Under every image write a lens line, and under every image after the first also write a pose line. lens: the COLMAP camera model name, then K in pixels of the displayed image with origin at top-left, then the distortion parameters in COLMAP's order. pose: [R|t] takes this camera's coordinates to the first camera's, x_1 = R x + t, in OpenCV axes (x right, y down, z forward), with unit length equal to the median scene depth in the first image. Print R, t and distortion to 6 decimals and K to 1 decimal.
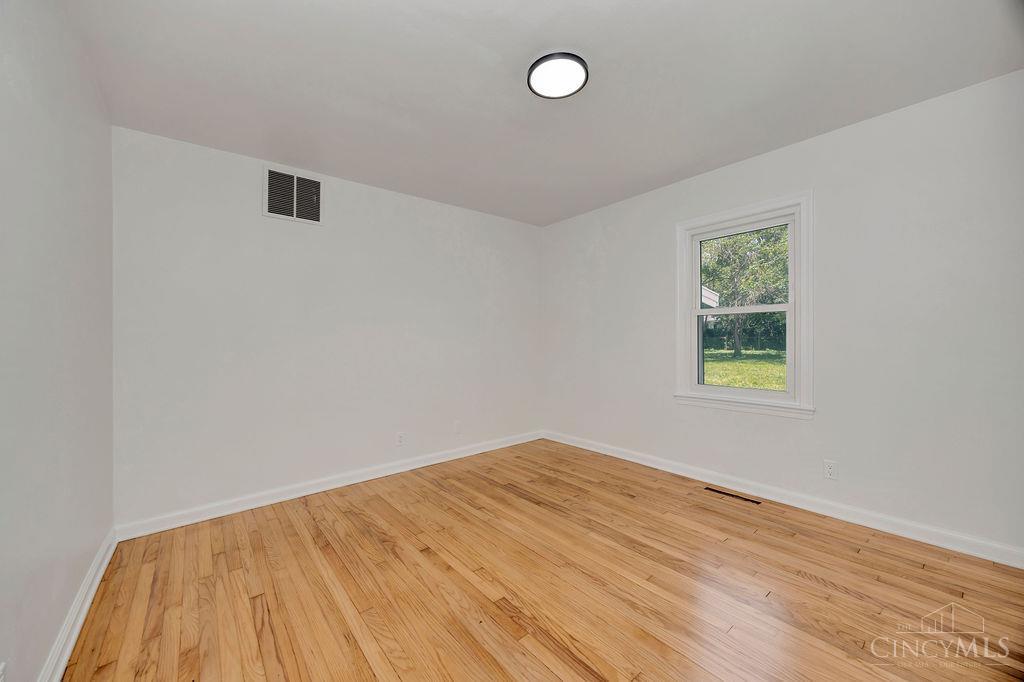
lens RADIAL K [[387.9, 0, 512.0], [0, 387.9, 341.0], [0, 0, 1]] dist [0.000243, -0.000015]
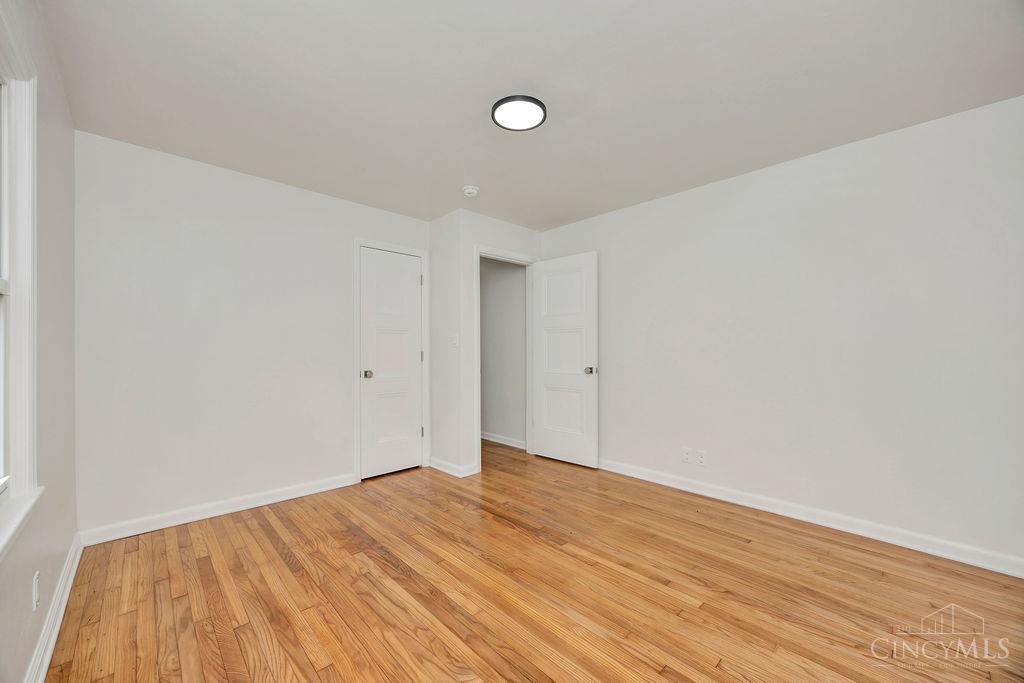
lens RADIAL K [[387.9, 0, 512.0], [0, 387.9, 341.5], [0, 0, 1]] dist [0.000243, -0.000015]
pose [[-0.996831, 0.013128, -0.078453, 0.212318], [0.014698, 0.999702, -0.019468, -0.008436], [0.078174, -0.020559, -0.996728, 2.025706]]
